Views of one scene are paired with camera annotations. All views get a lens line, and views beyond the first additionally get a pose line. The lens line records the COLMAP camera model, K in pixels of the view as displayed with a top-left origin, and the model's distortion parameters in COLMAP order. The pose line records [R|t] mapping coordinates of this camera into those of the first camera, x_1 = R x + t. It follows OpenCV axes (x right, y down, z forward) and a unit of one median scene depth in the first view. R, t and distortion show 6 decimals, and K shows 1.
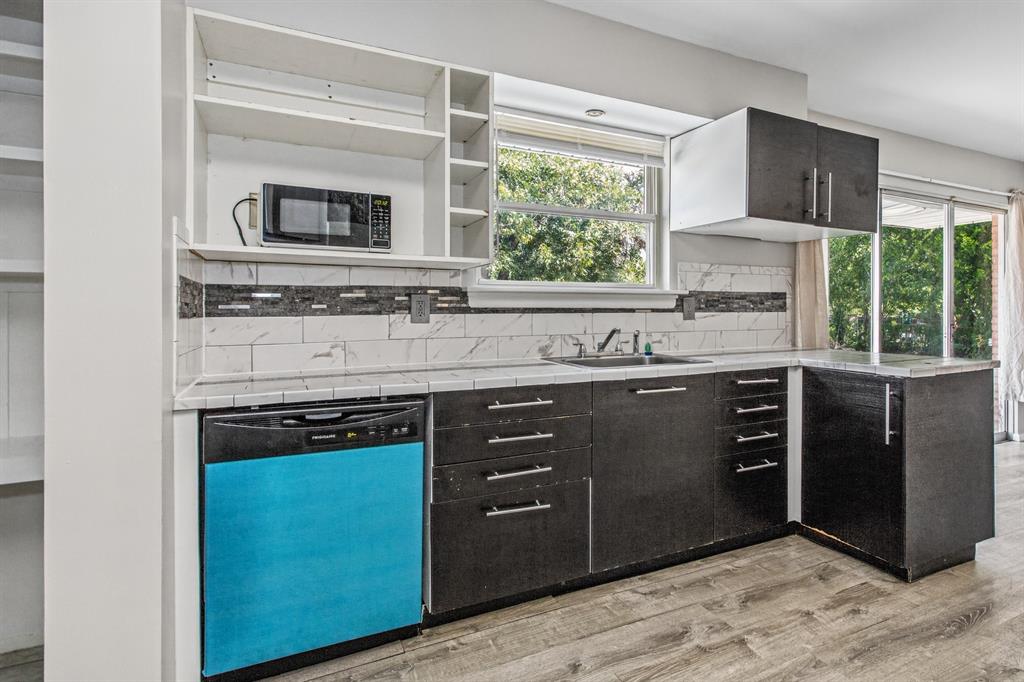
lens RADIAL K [[619.7, 0, 512.1], [0, 619.7, 308.8], [0, 0, 1]] dist [0.001624, 0.000274]
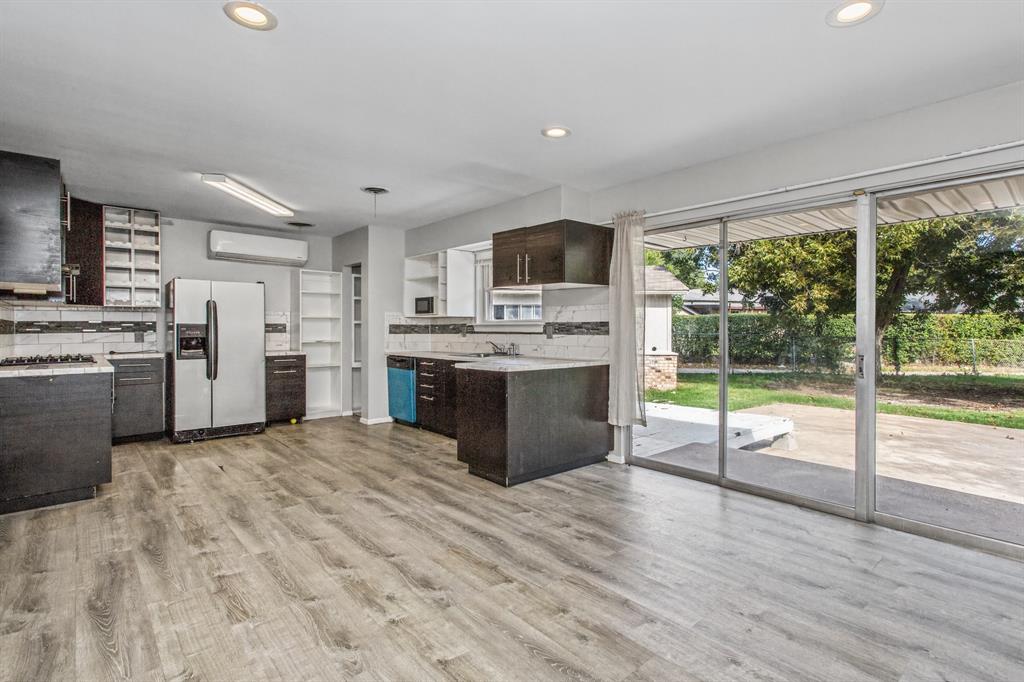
lens RADIAL K [[494.1, 0, 510.7], [0, 494.1, 324.8], [0, 0, 1]] dist [0.005647, 0.000671]
pose [[0.218945, -0.004703, -0.975726, 1.686866], [0.005527, 0.999978, -0.003580, -0.018108], [0.975722, -0.004609, 0.218966, 0.587195]]
